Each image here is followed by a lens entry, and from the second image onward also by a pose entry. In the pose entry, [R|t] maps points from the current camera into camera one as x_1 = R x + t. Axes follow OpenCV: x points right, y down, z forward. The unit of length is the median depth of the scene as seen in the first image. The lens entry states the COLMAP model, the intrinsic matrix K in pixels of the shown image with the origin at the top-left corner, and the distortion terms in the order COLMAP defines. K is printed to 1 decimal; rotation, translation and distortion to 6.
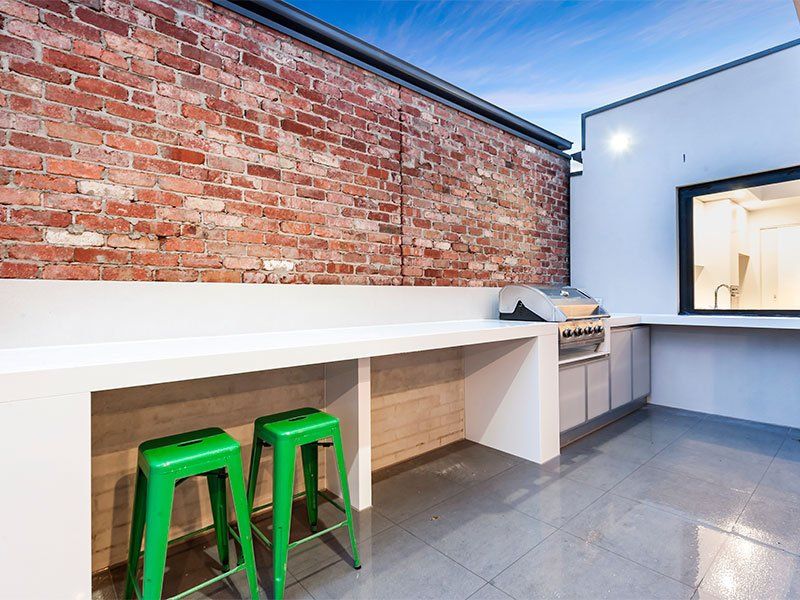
lens RADIAL K [[407.7, 0, 400.2], [0, 407.7, 298.0], [0, 0, 1]] dist [-0.000962, -0.000104]
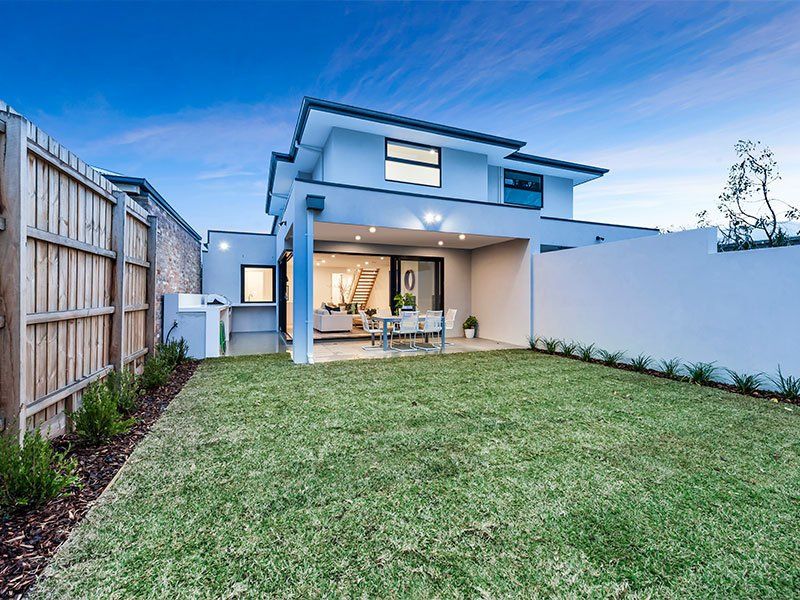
lens RADIAL K [[352.7, 0, 400.2], [0, 352.7, 296.6], [0, 0, 1]] dist [0.000037, 0.000001]
pose [[0.318385, 0.010568, 0.947903, -1.514952], [-0.006191, 0.999940, -0.009069, 0.004233], [-0.947941, -0.002981, 0.318431, -1.059442]]
